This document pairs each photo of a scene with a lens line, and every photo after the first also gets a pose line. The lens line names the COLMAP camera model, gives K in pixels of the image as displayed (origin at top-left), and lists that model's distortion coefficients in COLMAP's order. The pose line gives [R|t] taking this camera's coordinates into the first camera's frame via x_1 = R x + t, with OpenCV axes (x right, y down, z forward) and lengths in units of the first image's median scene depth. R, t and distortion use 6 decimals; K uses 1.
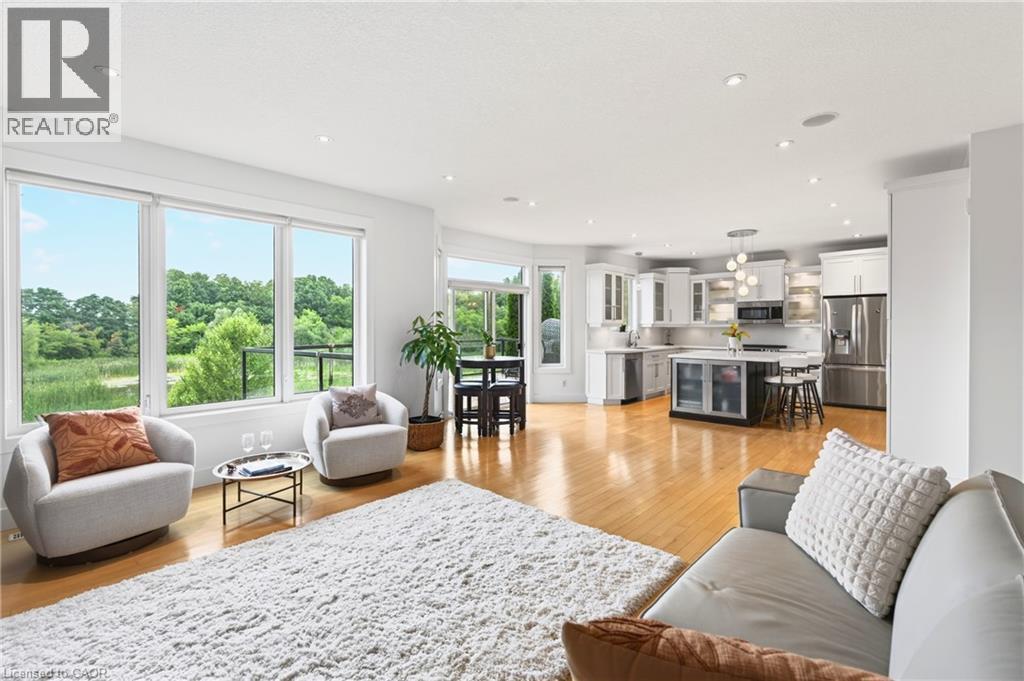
lens RADIAL K [[453.5, 0, 510.8], [0, 453.5, 328.3], [0, 0, 1]] dist [-0.017819, 0.000152]
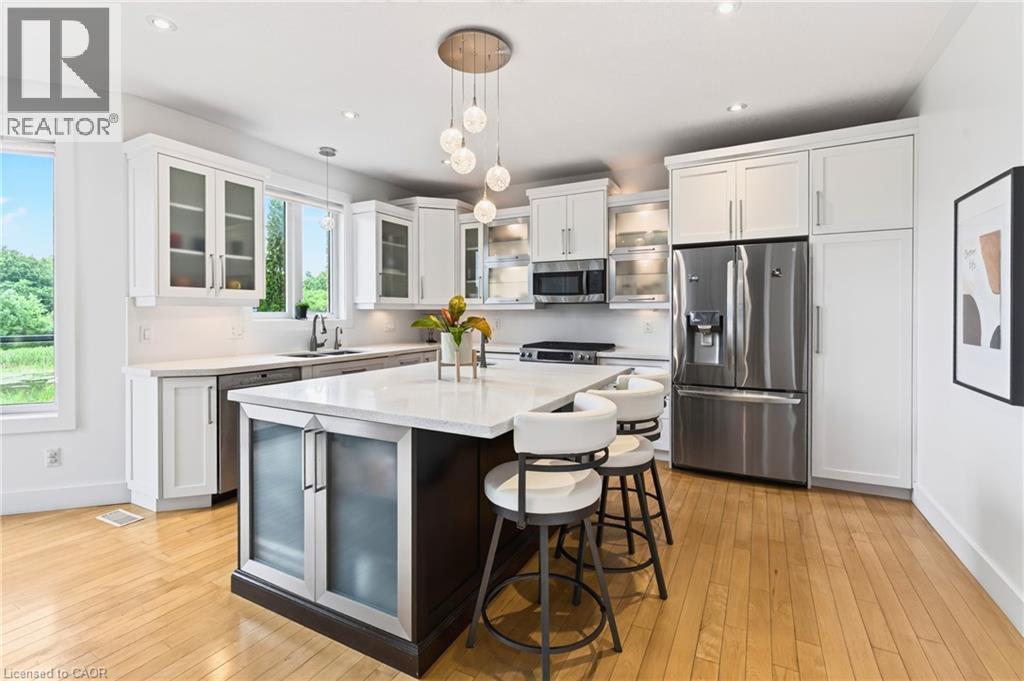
lens RADIAL K [[462.6, 0, 517.2], [0, 462.6, 314.9], [0, 0, 1]] dist [0.000875, 0.000044]
pose [[0.965290, 0.000972, 0.261178, 0.364305], [-0.000527, 0.999998, -0.001775, 0.004826], [-0.261179, 0.001576, 0.965289, 0.508875]]
